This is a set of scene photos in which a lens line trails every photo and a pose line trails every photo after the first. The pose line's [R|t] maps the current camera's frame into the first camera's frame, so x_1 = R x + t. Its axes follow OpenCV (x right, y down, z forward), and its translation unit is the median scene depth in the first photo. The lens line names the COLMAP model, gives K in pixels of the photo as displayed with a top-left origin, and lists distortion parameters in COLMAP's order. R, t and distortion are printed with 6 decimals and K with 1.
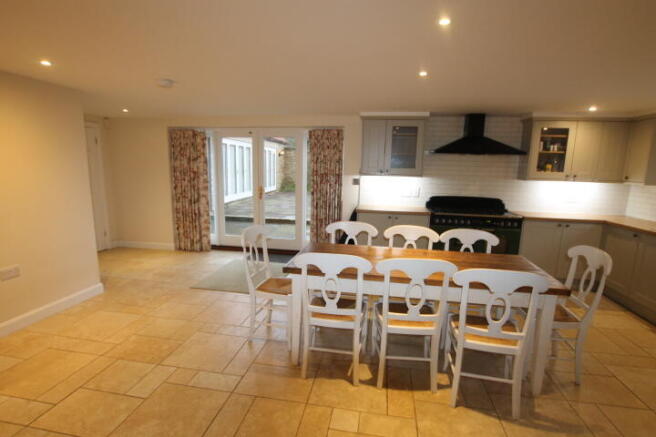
lens RADIAL K [[323.4, 0, 329.0], [0, 323.4, 218.9], [0, 0, 1]] dist [-0.019138, 0.000723]
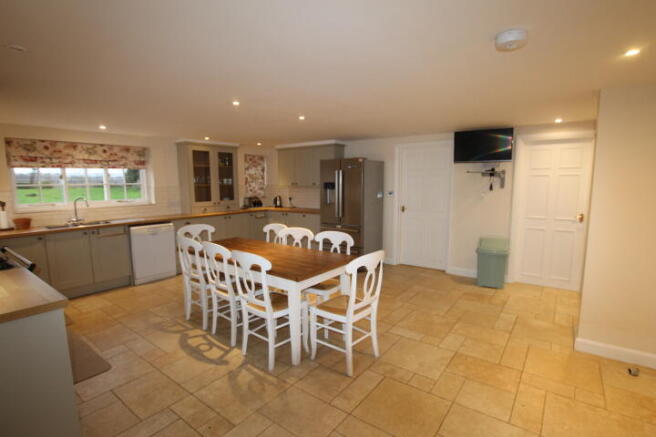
lens RADIAL K [[323.4, 0, 329.0], [0, 323.4, 218.9], [0, 0, 1]] dist [-0.019138, 0.000723]
pose [[-0.888099, -0.071074, 0.454123, -0.329734], [0.061811, 0.960533, 0.271212, -0.189596], [-0.455477, 0.268932, -0.848656, 1.102281]]
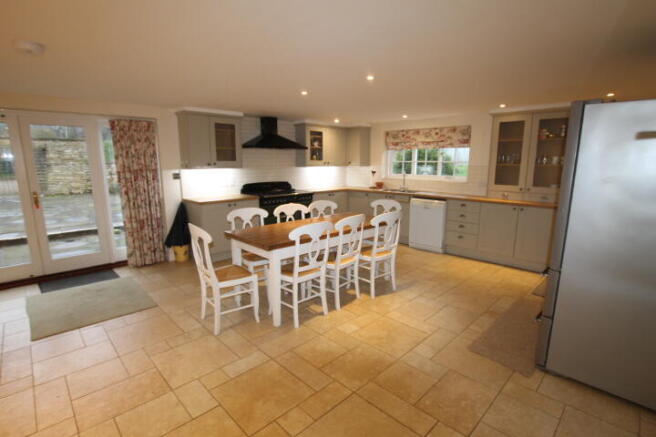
lens RADIAL K [[323.4, 0, 329.0], [0, 323.4, 218.9], [0, 0, 1]] dist [-0.019138, 0.000723]
pose [[0.587642, -0.166768, 0.791748, -0.479115], [0.146870, 0.984258, 0.098308, -0.016913], [-0.795679, 0.058514, 0.602885, 0.054450]]
